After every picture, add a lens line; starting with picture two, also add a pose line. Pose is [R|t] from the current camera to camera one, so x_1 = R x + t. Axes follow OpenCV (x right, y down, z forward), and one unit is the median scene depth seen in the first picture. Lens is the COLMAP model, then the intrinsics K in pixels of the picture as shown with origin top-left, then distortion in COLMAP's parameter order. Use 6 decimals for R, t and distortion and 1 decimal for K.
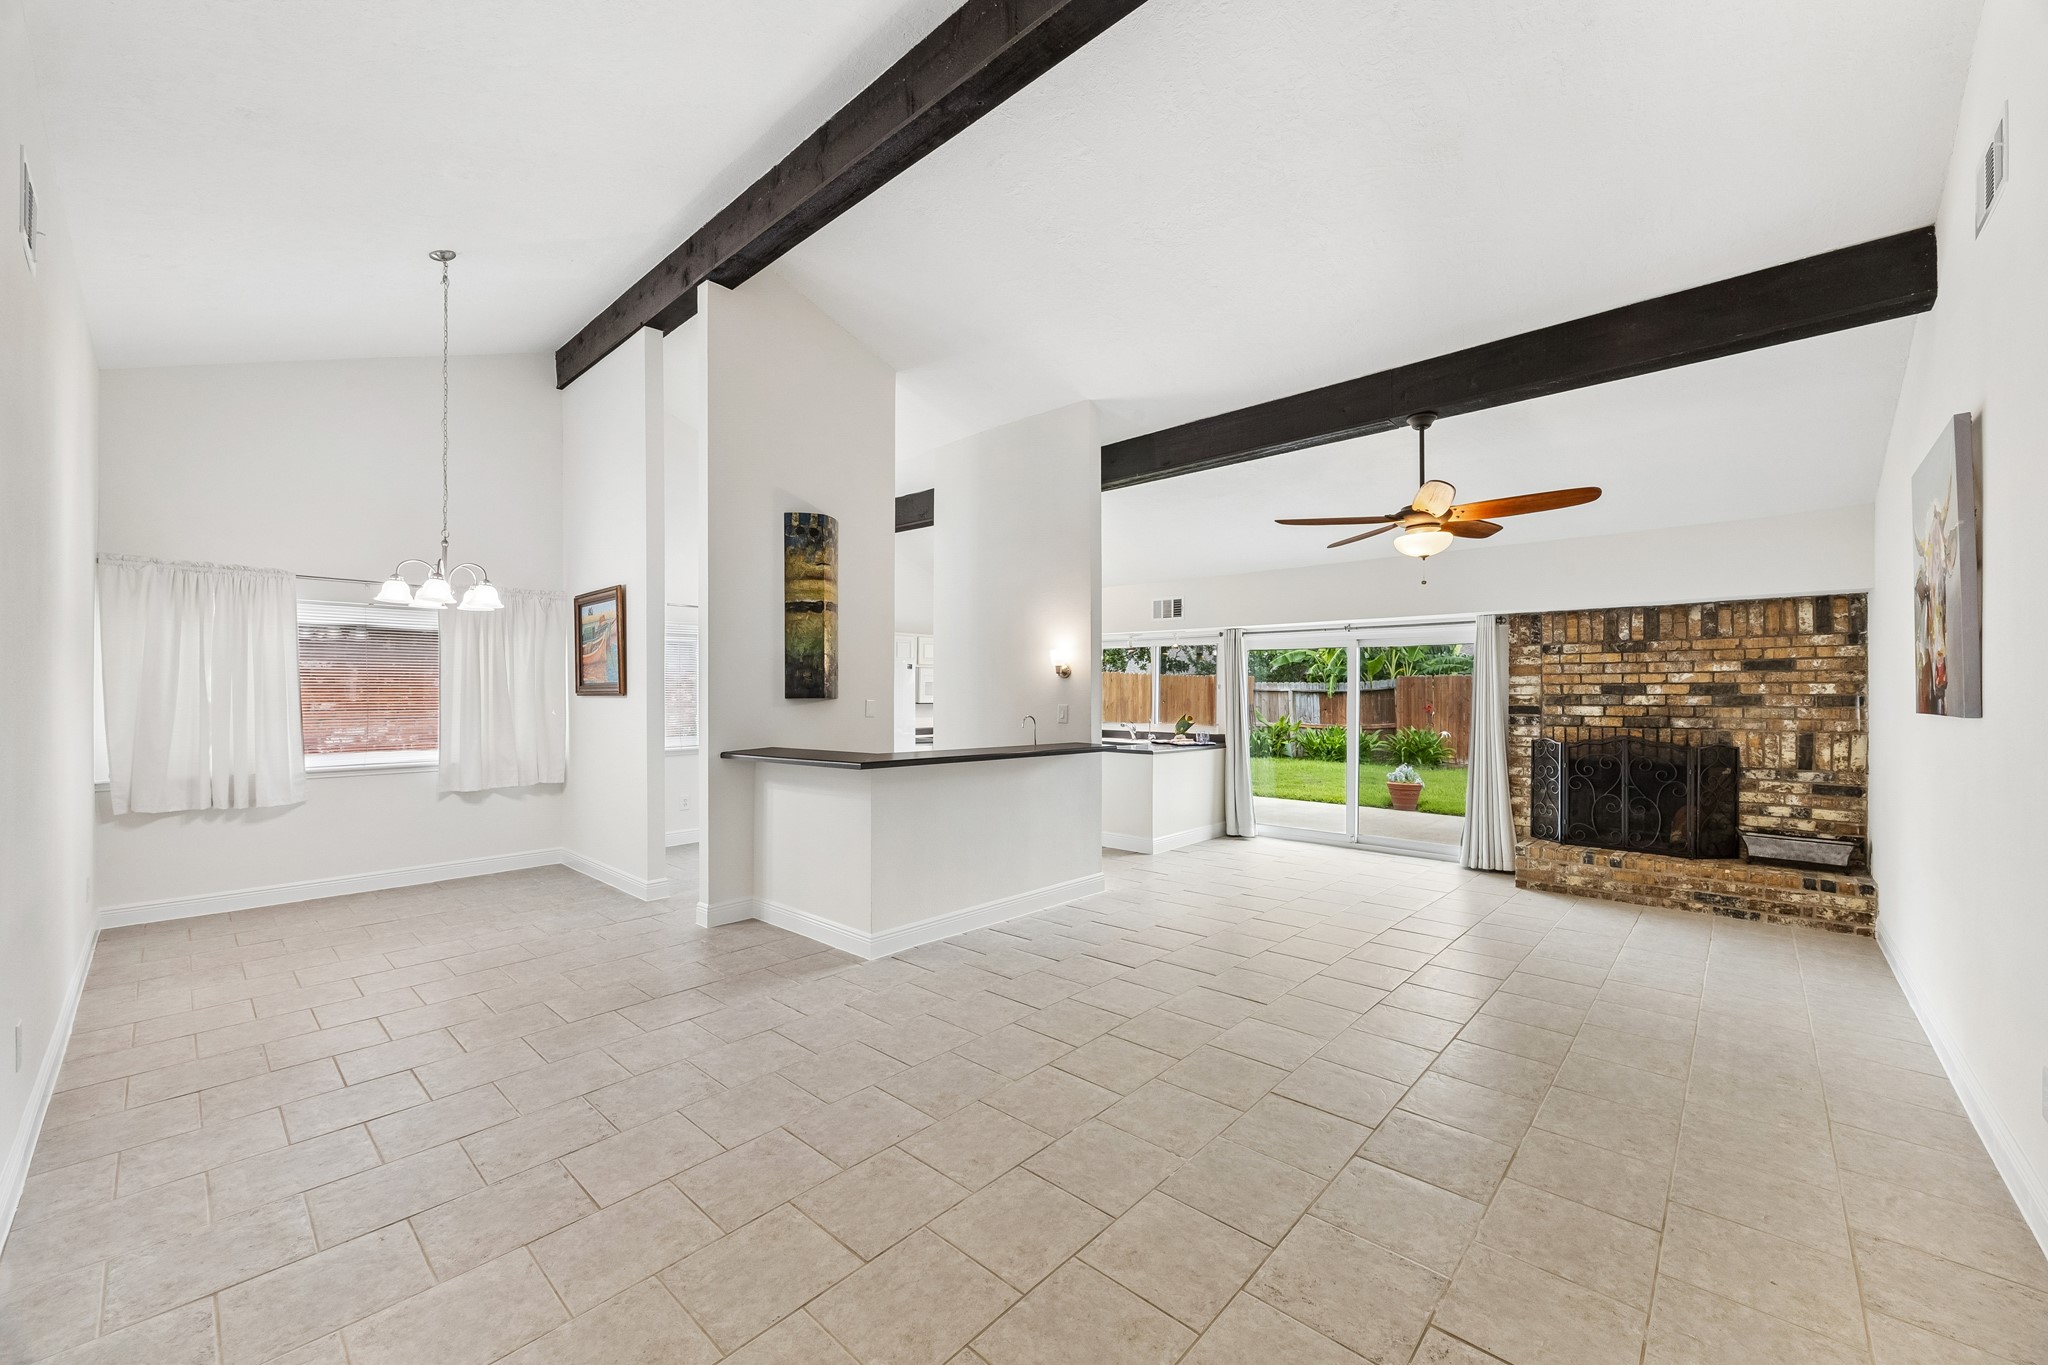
lens RADIAL K [[785.4, 0, 1031.1], [0, 785.4, 692.6], [0, 0, 1]] dist [-0.004219, 0.000756]
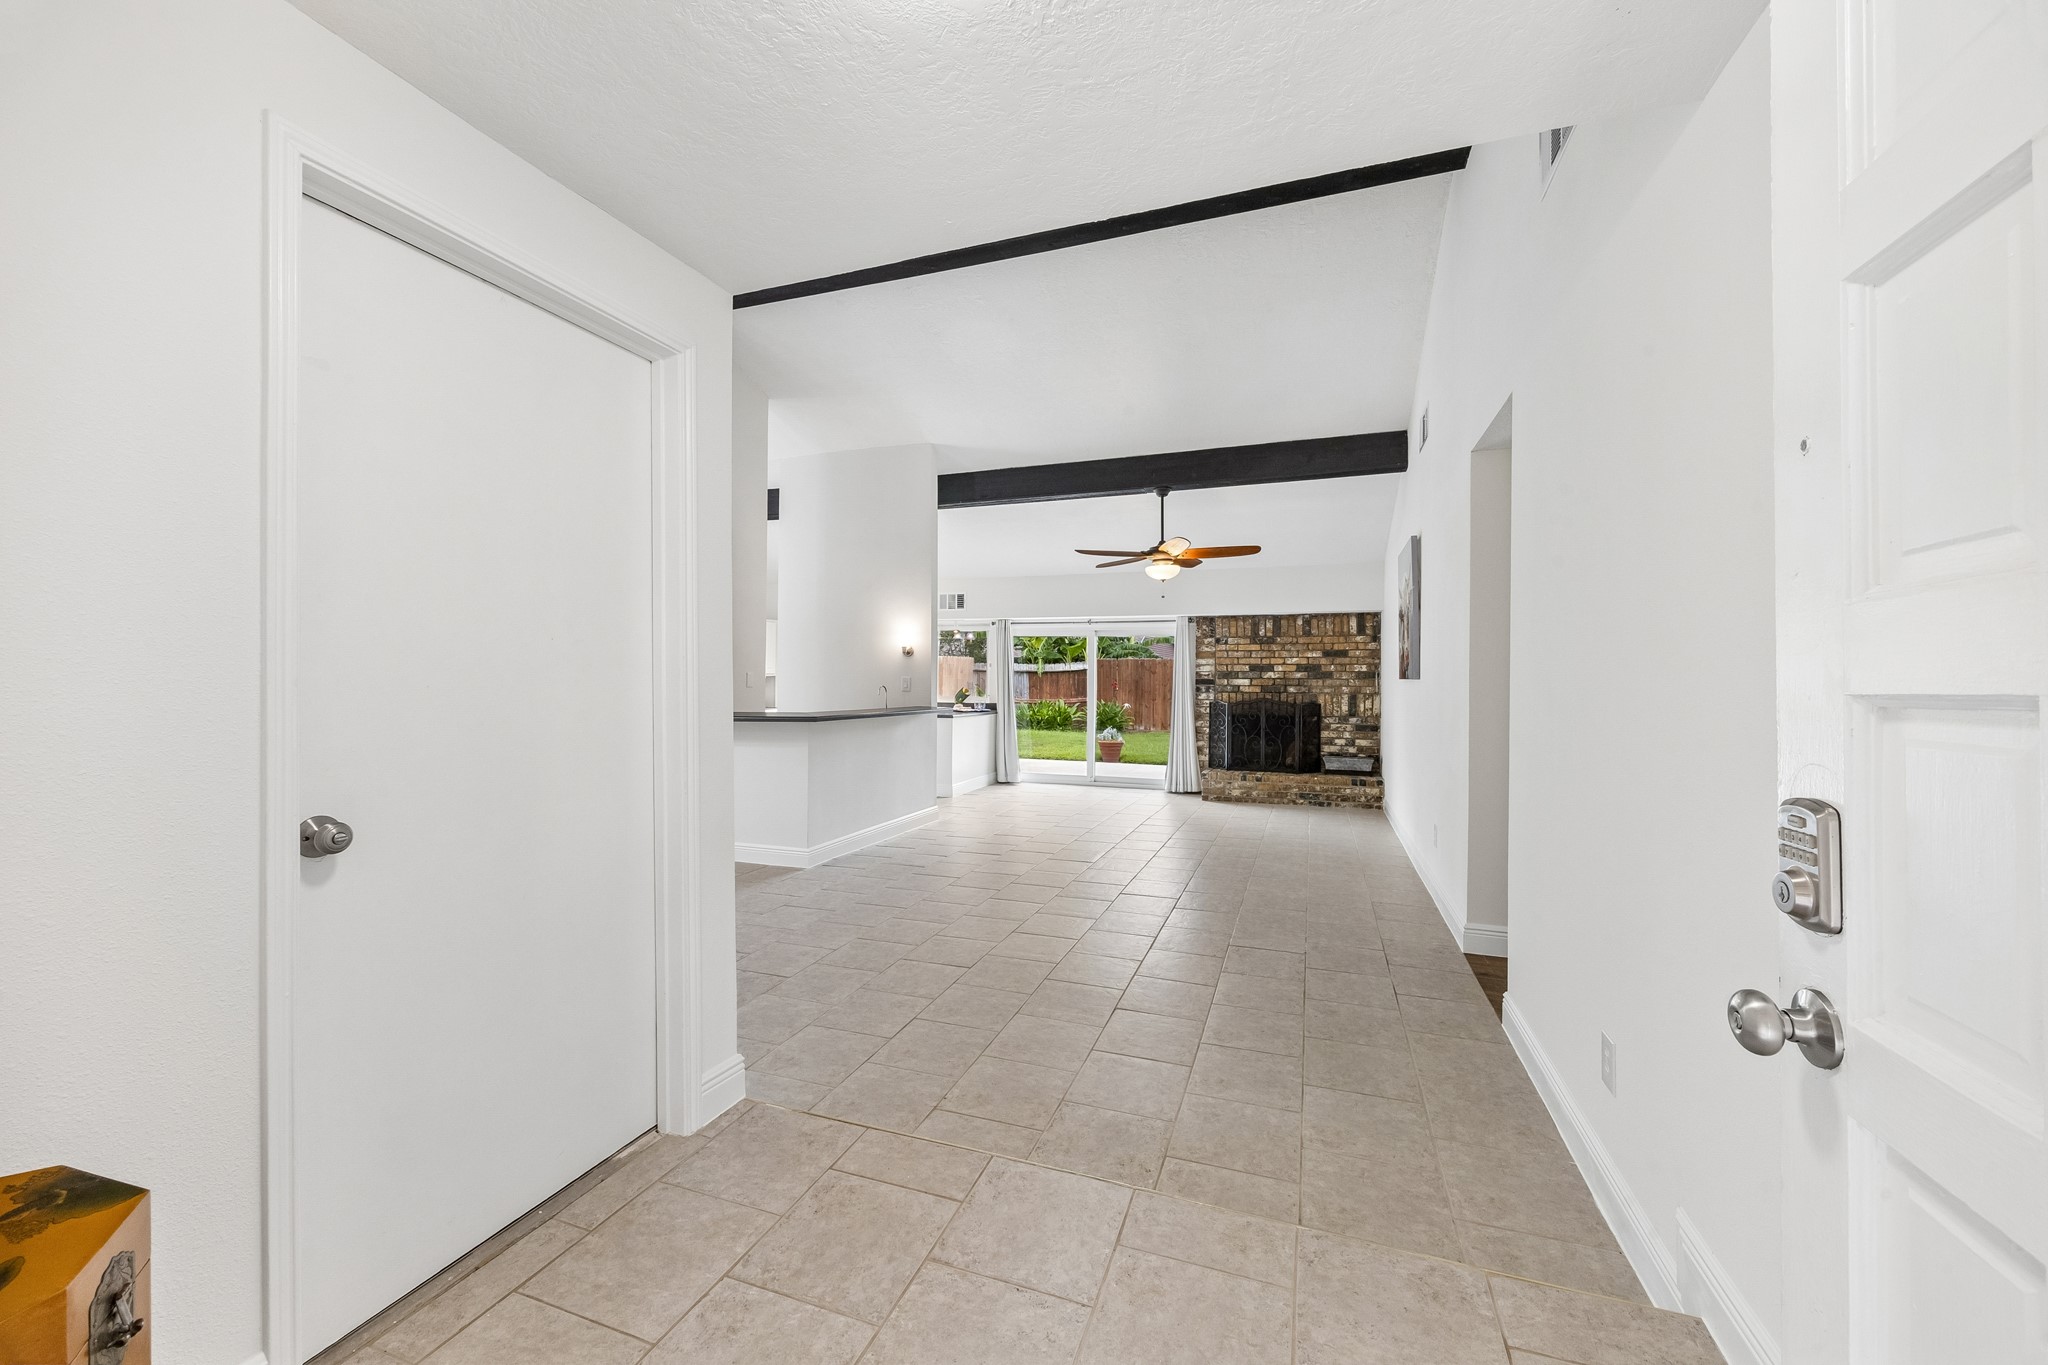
lens RADIAL K [[785.4, 0, 1026.4], [0, 785.4, 677.0], [0, 0, 1]] dist [-0.004219, 0.000756]
pose [[0.924105, 0.002437, 0.382131, -0.268194], [-0.003873, 0.999988, 0.002989, 0.010878], [-0.382119, -0.004242, 0.924103, -0.256747]]
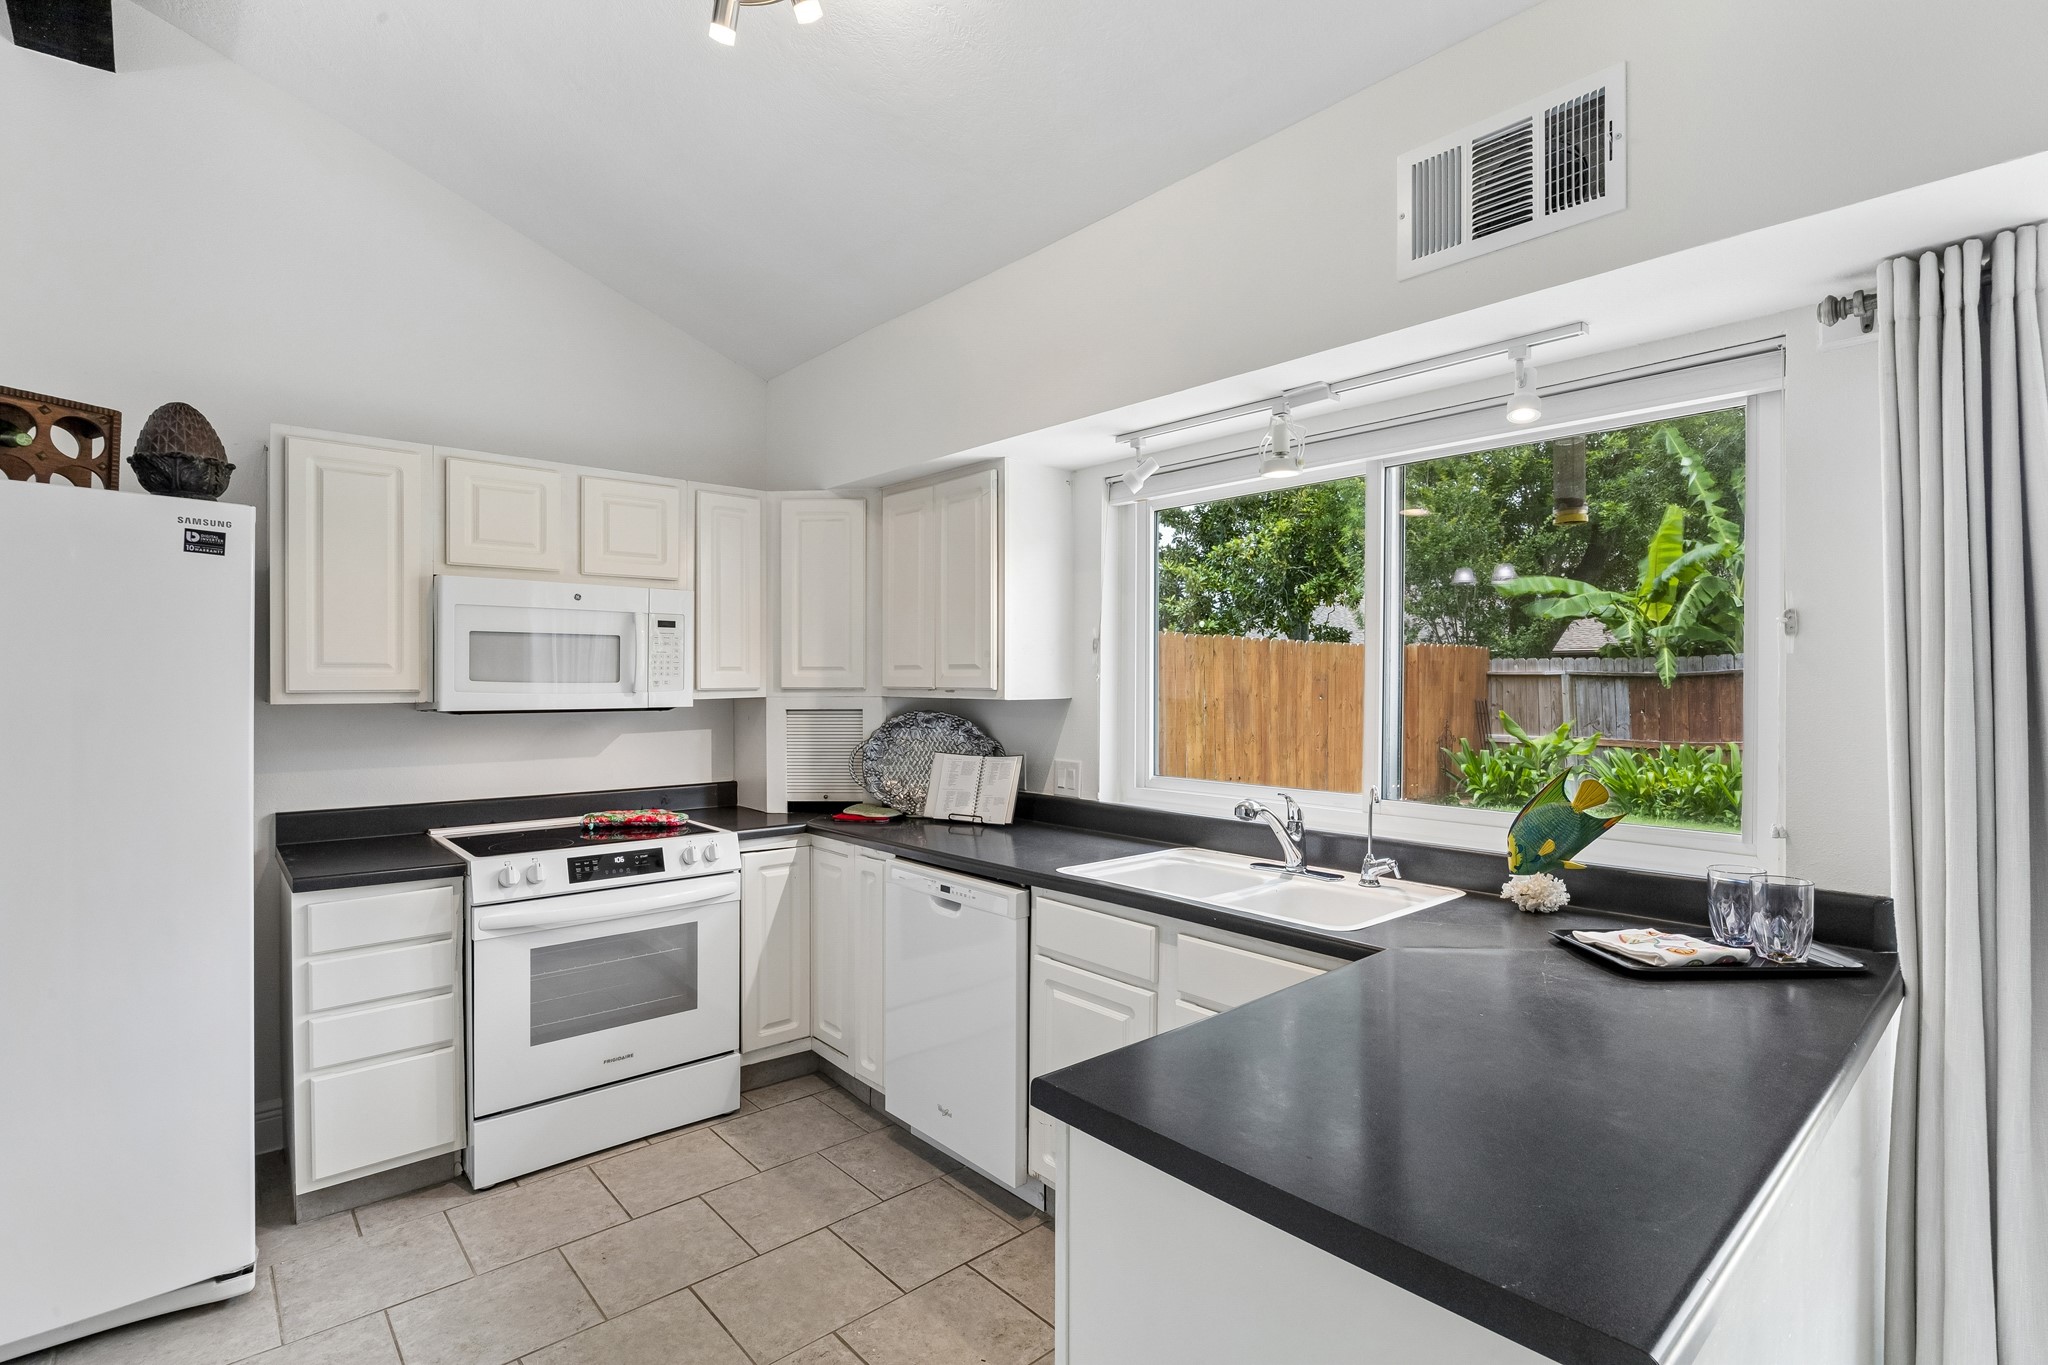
lens RADIAL K [[952.1, 0, 1022.9], [0, 952.1, 684.1], [0, 0, 1]] dist [-0.012909, 0.000092]
pose [[0.994472, -0.003048, -0.104957, 0.126617], [0.003170, 0.999994, 0.000994, 0.007245], [0.104953, -0.001321, 0.994476, 1.110982]]
